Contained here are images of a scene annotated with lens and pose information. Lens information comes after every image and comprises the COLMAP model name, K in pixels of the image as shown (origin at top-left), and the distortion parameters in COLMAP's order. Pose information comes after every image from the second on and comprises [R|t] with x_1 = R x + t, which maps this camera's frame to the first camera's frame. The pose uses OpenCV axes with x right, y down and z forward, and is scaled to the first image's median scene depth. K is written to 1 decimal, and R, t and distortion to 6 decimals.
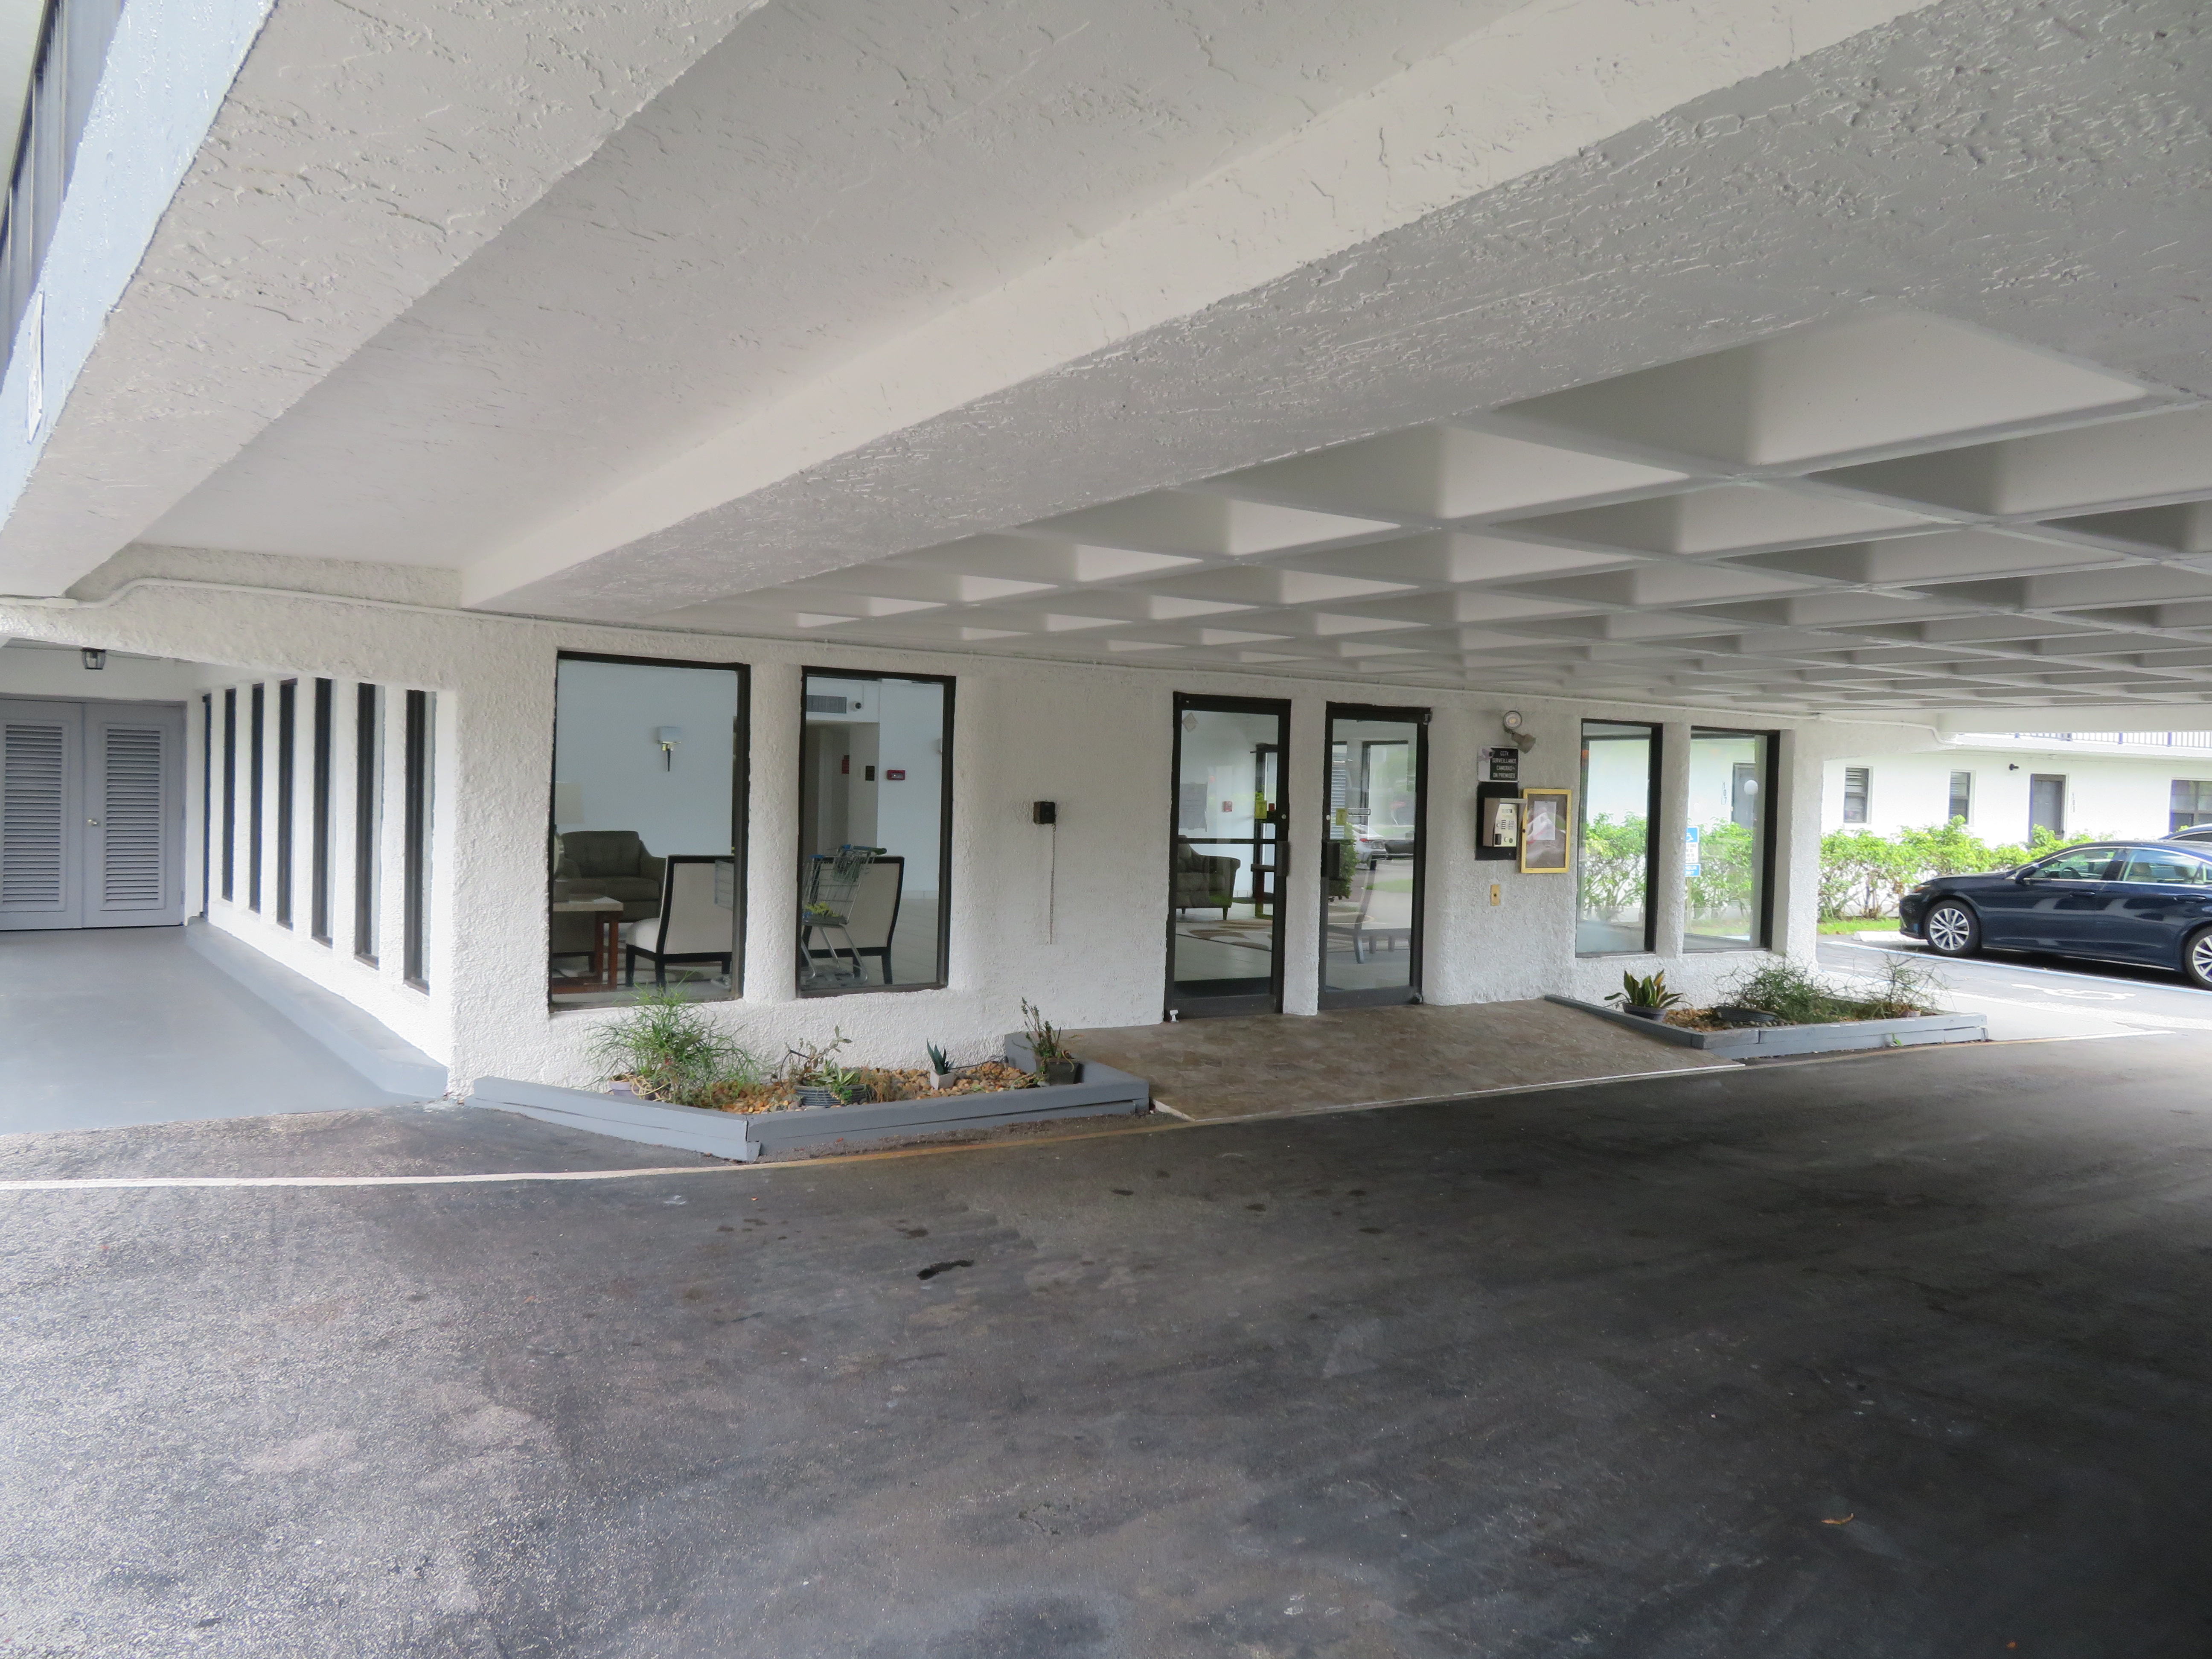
lens RADIAL K [[1594.2, 0, 1106.0], [0, 1594.2, 829.5], [0, 0, 1]] dist [-0.002960, -0.000908]
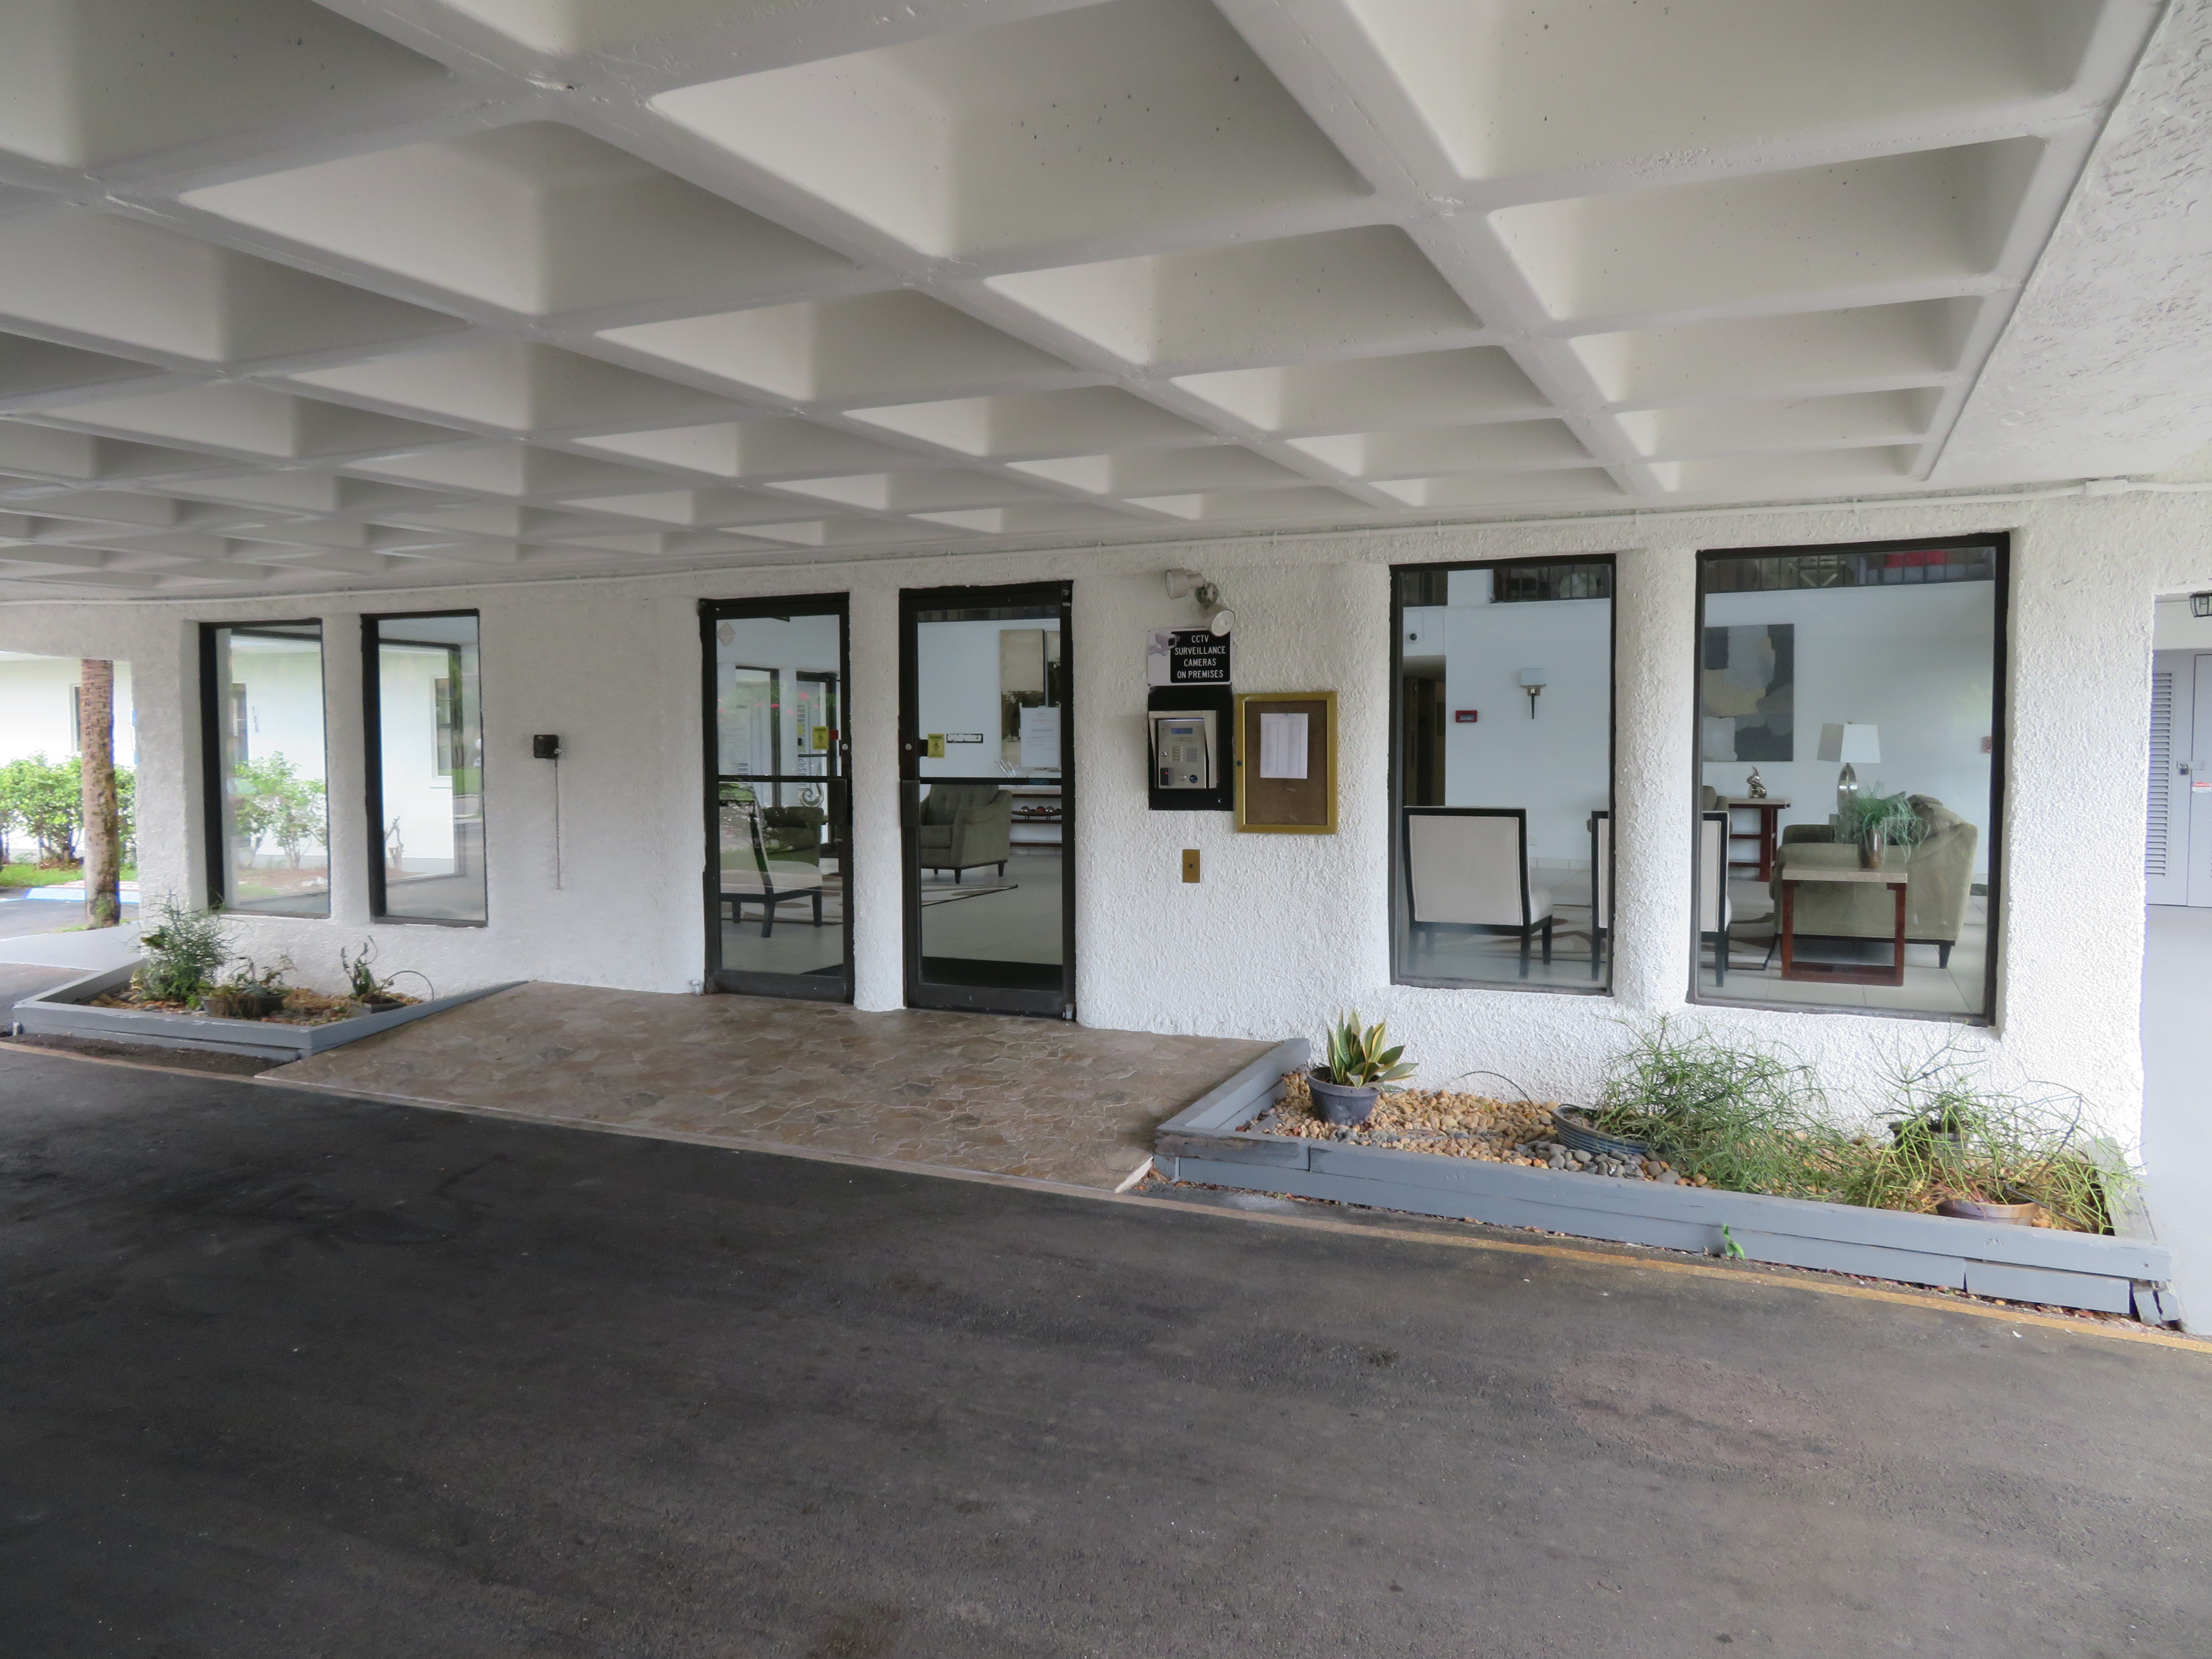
lens RADIAL K [[1594.2, 0, 1106.0], [0, 1594.2, 829.5], [0, 0, 1]] dist [-0.002960, -0.000908]
pose [[0.544886, 0.018763, -0.838300, 0.775350], [-0.003859, 0.999795, 0.019870, 0.015183], [0.838501, -0.007592, 0.544847, 0.645896]]
